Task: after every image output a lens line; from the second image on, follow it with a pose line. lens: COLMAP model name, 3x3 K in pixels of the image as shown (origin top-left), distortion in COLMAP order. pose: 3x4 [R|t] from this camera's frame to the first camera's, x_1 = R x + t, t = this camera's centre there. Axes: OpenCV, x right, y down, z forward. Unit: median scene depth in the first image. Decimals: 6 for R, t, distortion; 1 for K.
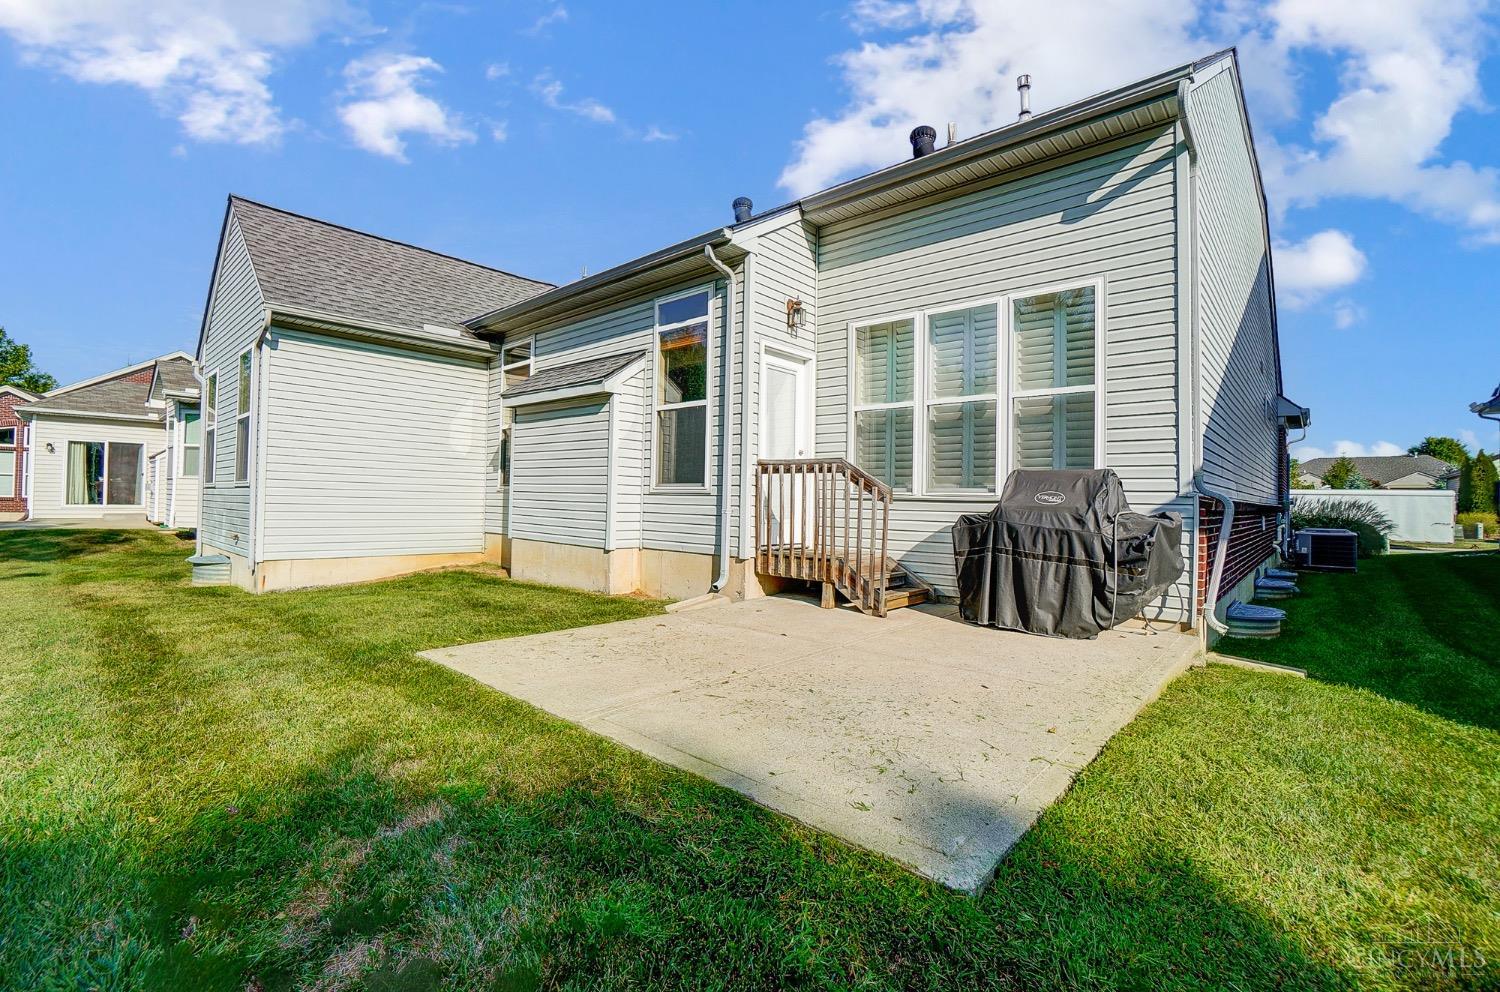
lens RADIAL K [[656.5, 0, 727.6], [0, 656.5, 490.8], [0, 0, 1]] dist [-0.060664, 0.022189]
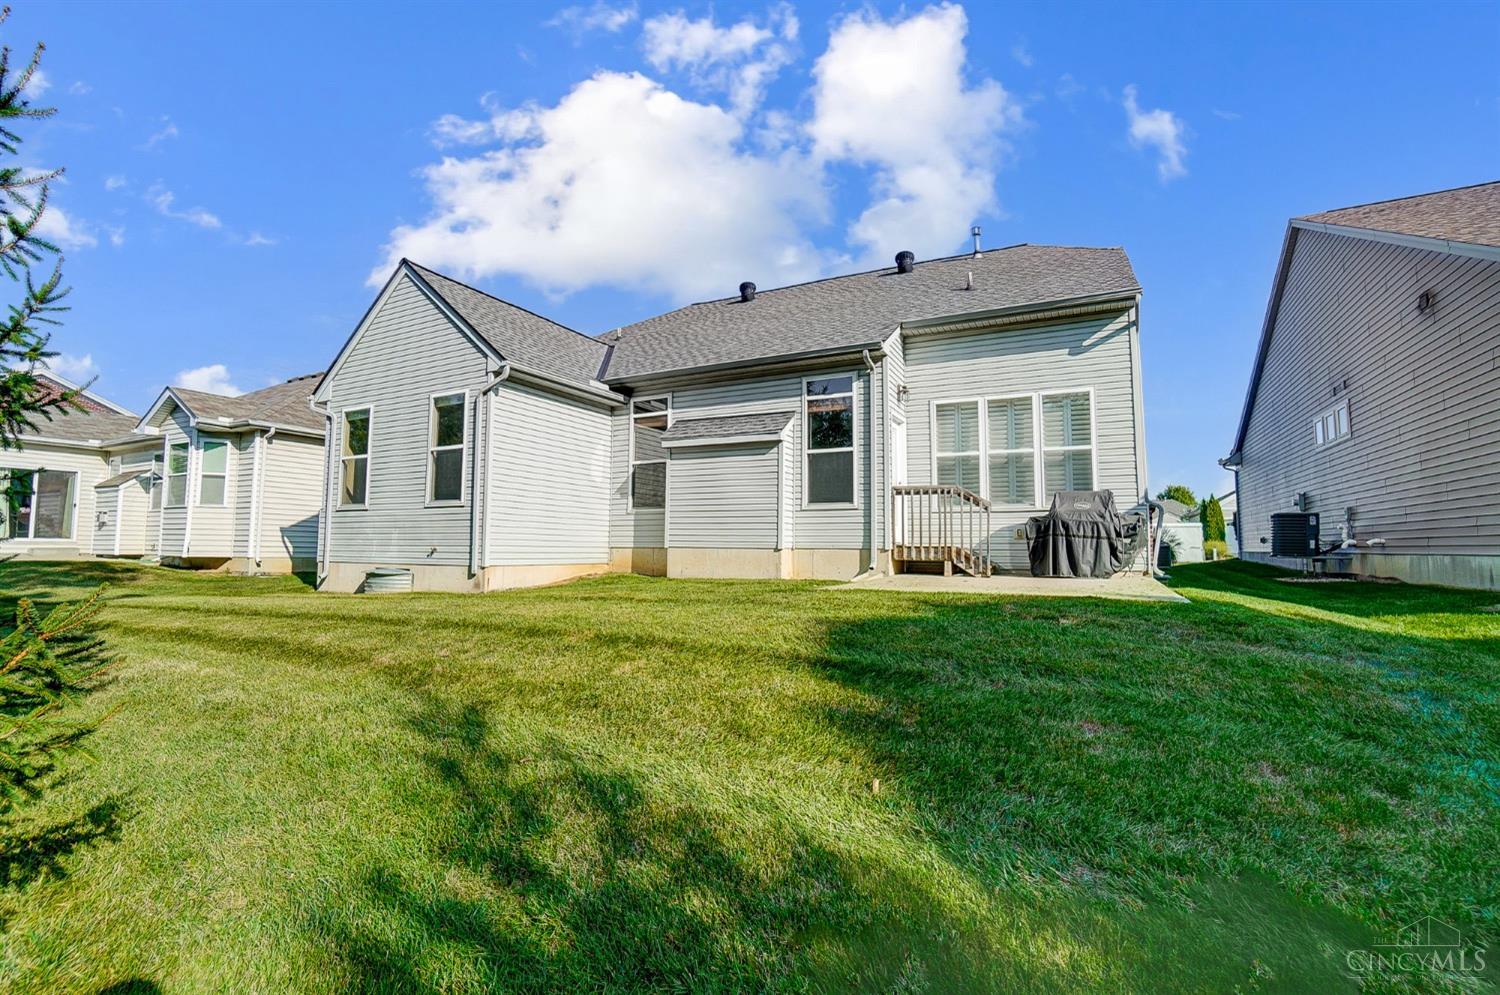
lens RADIAL K [[669.7, 0, 736.7], [0, 669.7, 495.5], [0, 0, 1]] dist [-0.054425, 0.017742]
pose [[0.965166, 0.007965, 0.261516, -0.733231], [0.007877, 0.998199, -0.059474, 0.066601], [-0.261519, 0.059463, 0.963365, -0.438330]]
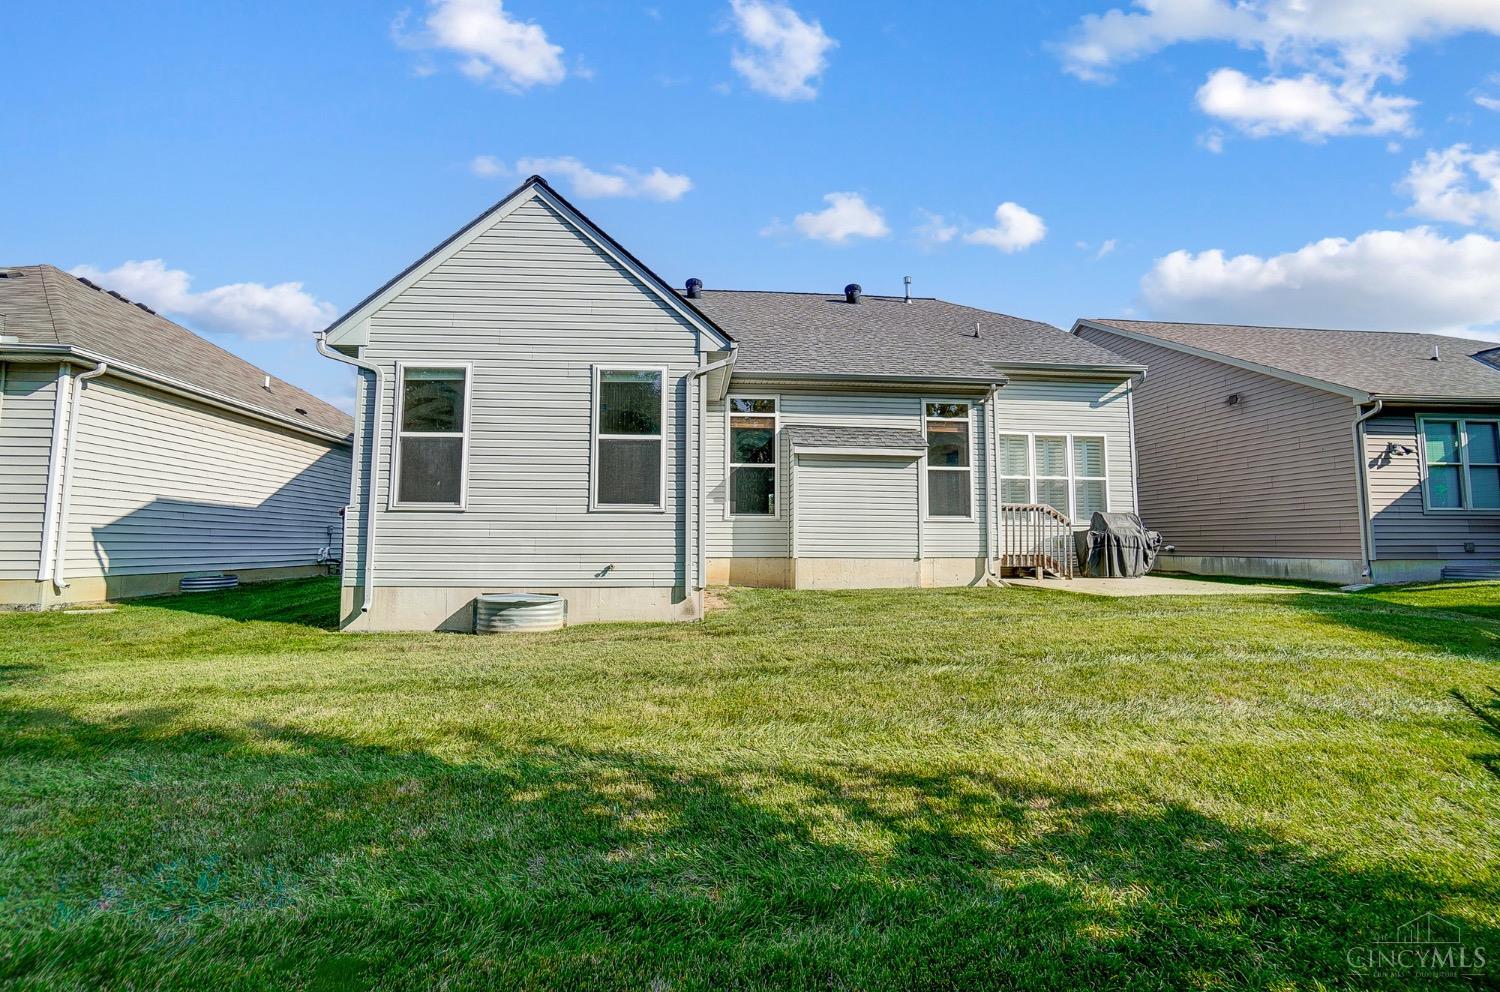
lens RADIAL K [[656.5, 0, 727.6], [0, 656.5, 490.8], [0, 0, 1]] dist [-0.060664, 0.022189]
pose [[0.682348, 0.042667, 0.729782, -1.791957], [-0.002304, 0.998416, -0.056217, 0.020913], [-0.731024, 0.036678, 0.681365, 0.320173]]
